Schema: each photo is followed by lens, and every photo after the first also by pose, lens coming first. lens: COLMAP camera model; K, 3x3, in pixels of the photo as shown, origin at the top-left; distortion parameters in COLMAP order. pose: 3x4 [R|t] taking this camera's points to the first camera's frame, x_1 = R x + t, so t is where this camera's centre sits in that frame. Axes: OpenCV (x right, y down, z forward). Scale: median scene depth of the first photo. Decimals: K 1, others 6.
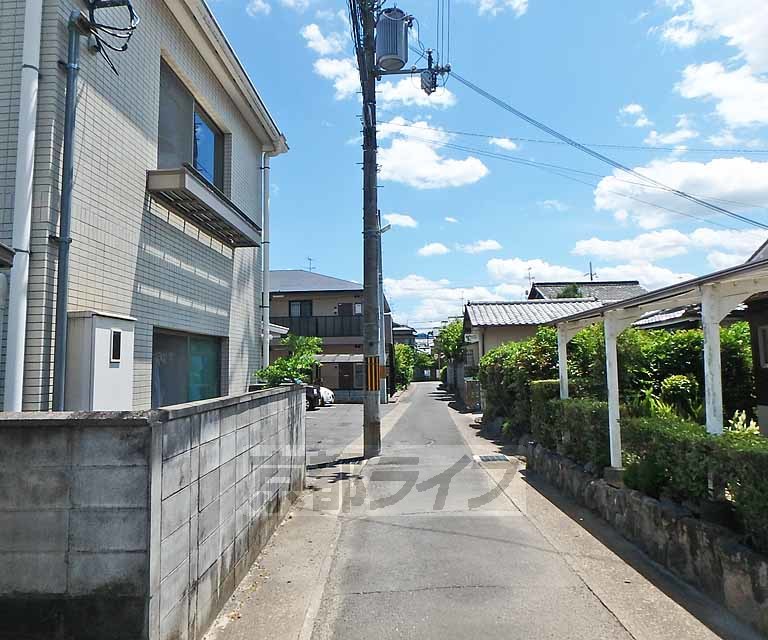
lens RADIAL K [[540.9, 0, 386.8], [0, 540.9, 316.3], [0, 0, 1]] dist [-0.029096, 0.009050]
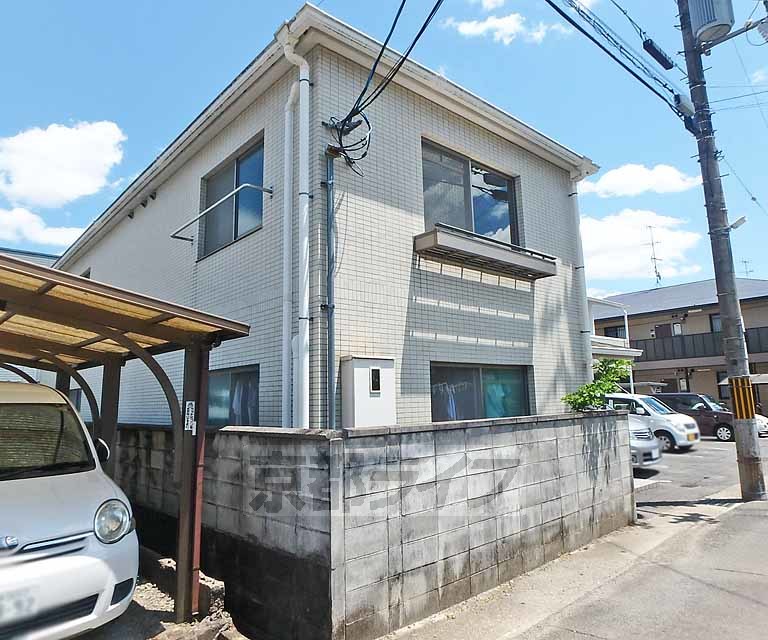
lens RADIAL K [[540.9, 0, 389.9], [0, 540.9, 315.7], [0, 0, 1]] dist [-0.029096, 0.009050]
pose [[0.705109, -0.115513, -0.699627, 0.365453], [0.080944, 0.993305, -0.082422, 0.008337], [0.704464, 0.001486, 0.709738, 0.076240]]
